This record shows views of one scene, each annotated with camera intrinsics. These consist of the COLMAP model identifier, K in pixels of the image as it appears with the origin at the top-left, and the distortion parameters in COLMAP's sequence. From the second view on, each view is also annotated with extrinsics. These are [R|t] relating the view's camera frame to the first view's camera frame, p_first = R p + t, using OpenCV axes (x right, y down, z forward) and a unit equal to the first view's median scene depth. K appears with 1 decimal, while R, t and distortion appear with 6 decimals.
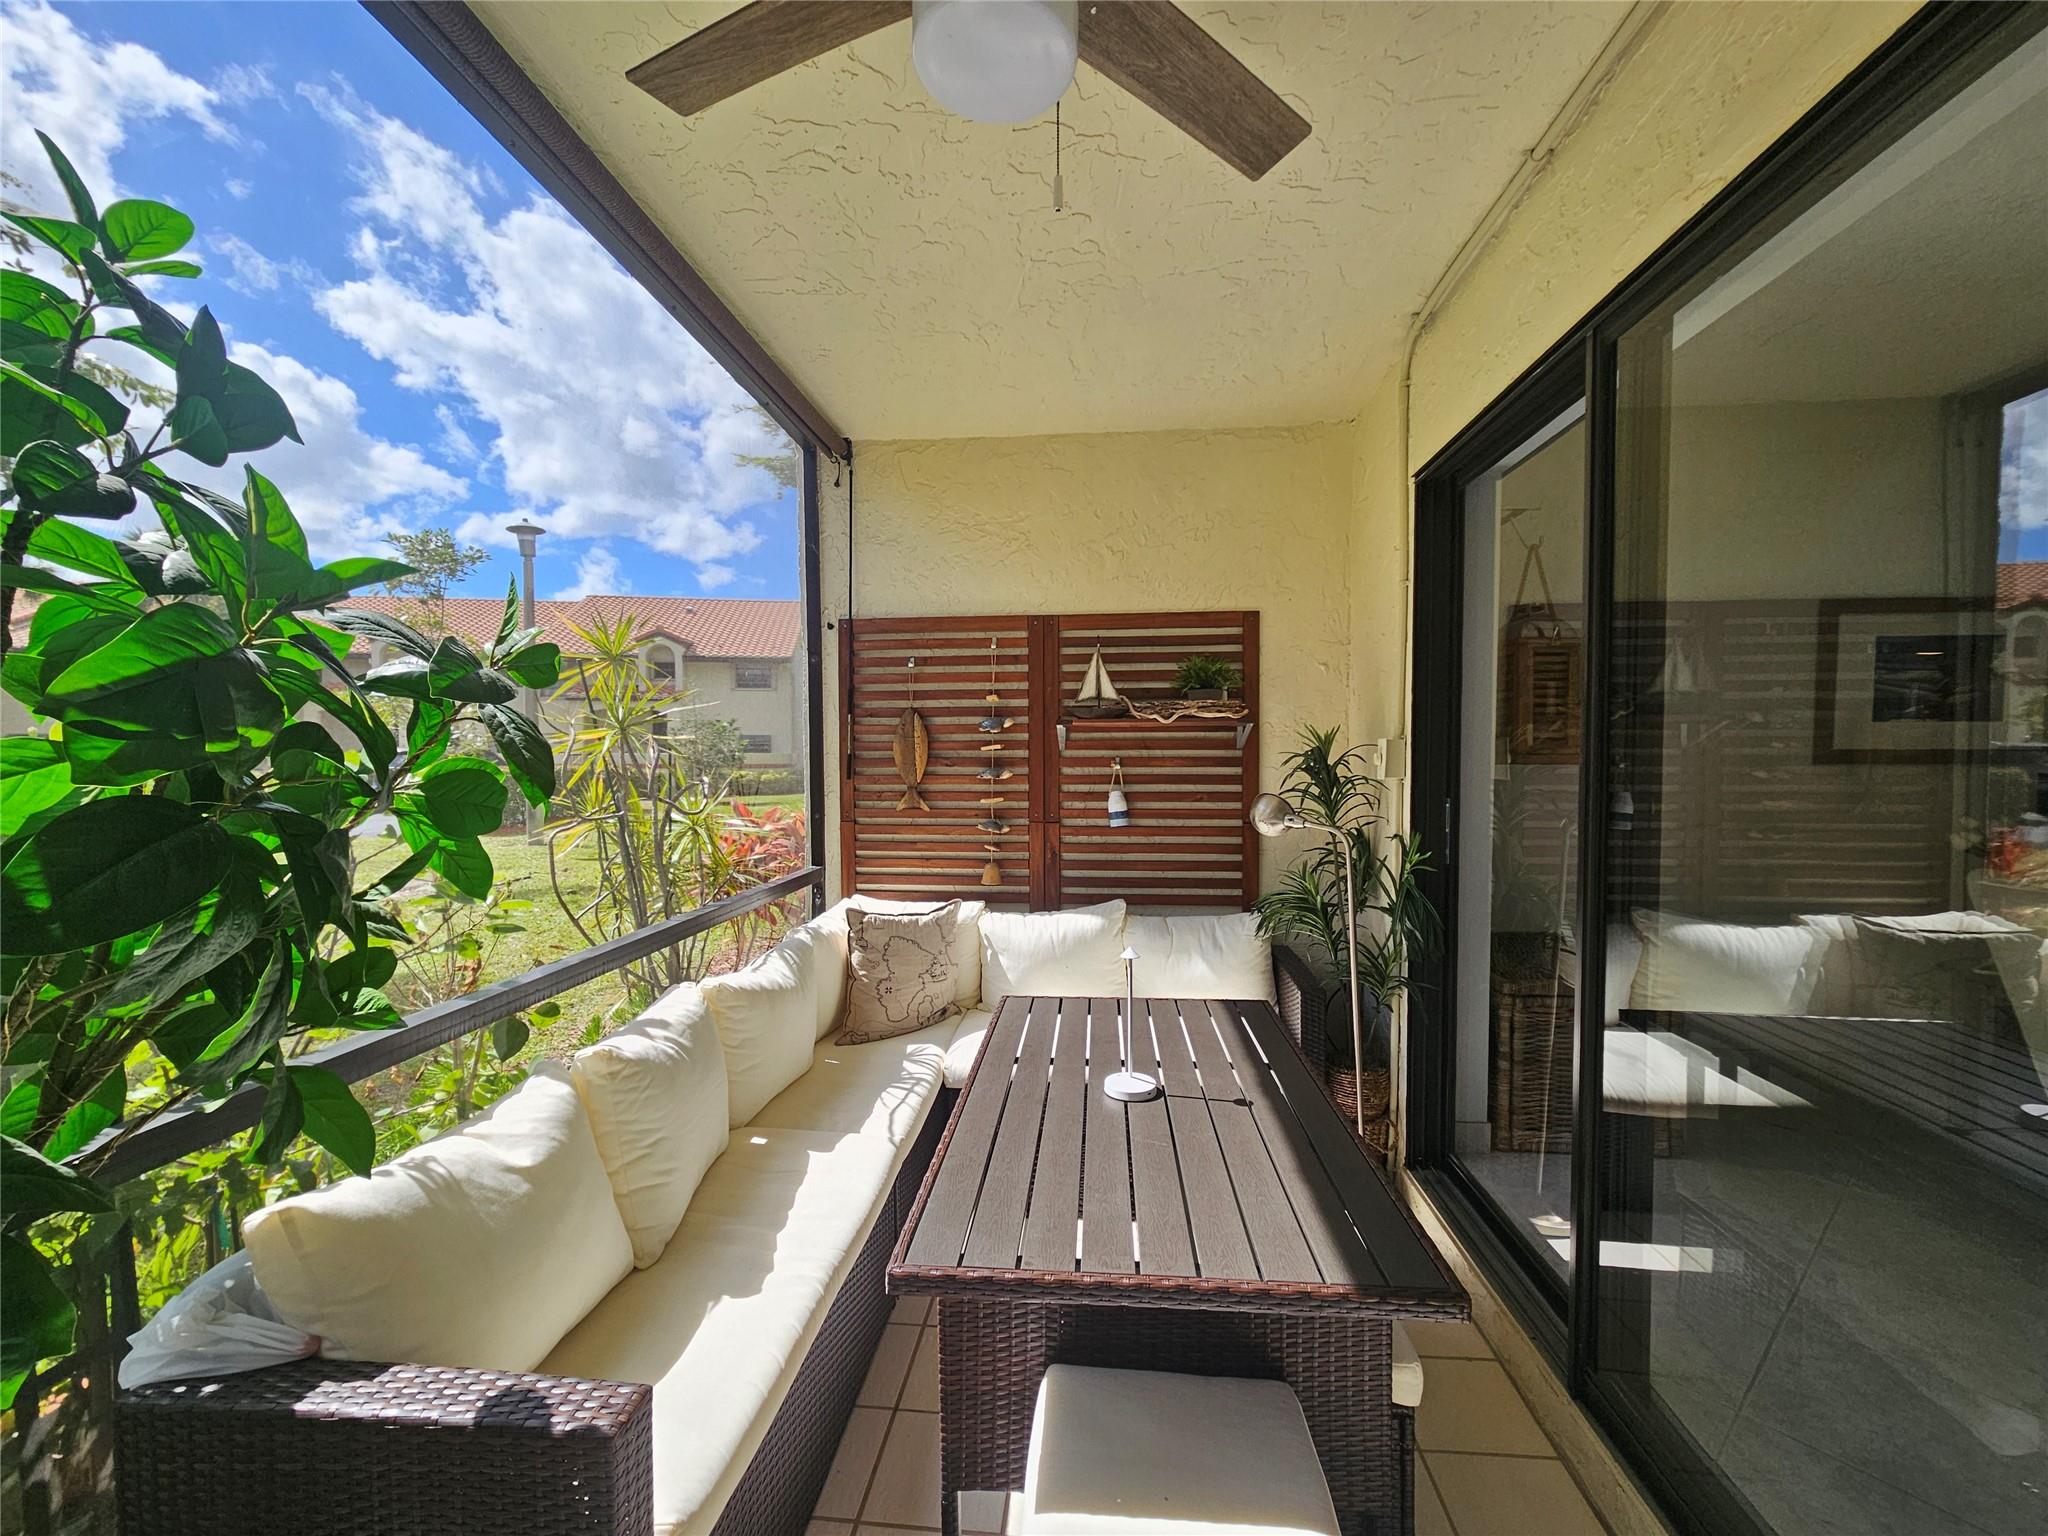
lens RADIAL K [[834.4, 0, 1028.4], [0, 834.4, 769.8], [0, 0, 1]] dist [-0.003722, -0.000569]
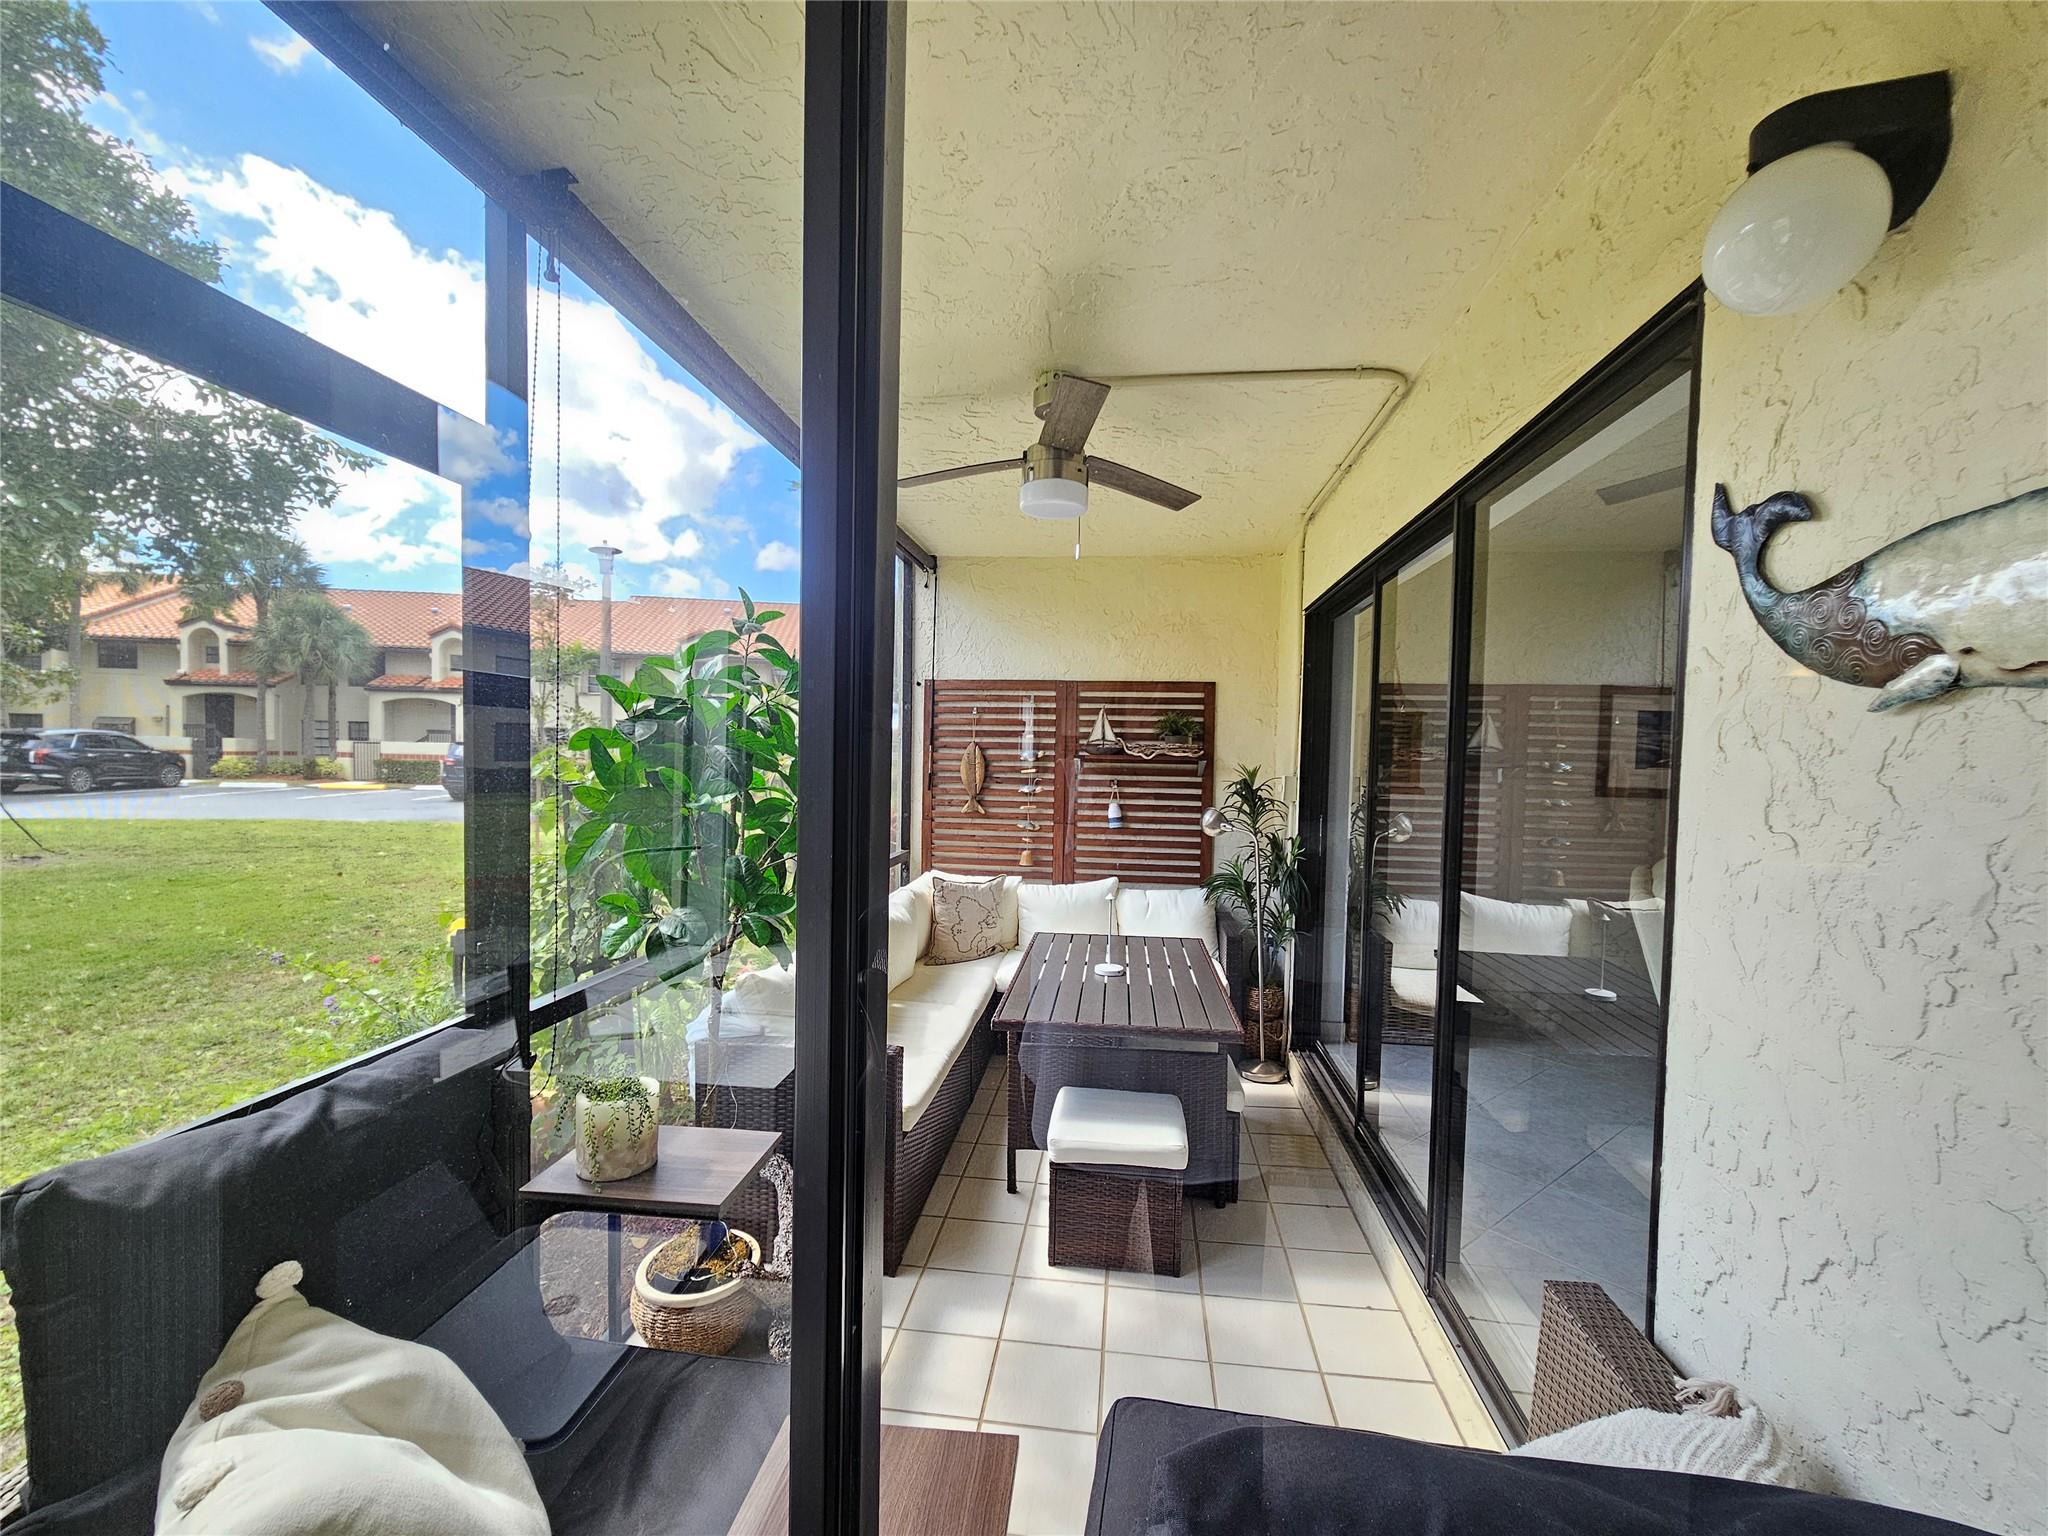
lens RADIAL K [[834.4, 0, 1024.6], [0, 834.4, 774.9], [0, 0, 1]] dist [-0.003722, -0.000569]
pose [[0.999354, 0.026145, -0.024650, -0.015858], [-0.026199, 0.999655, -0.001889, -0.018287], [0.024593, 0.002533, 0.999694, -0.463940]]
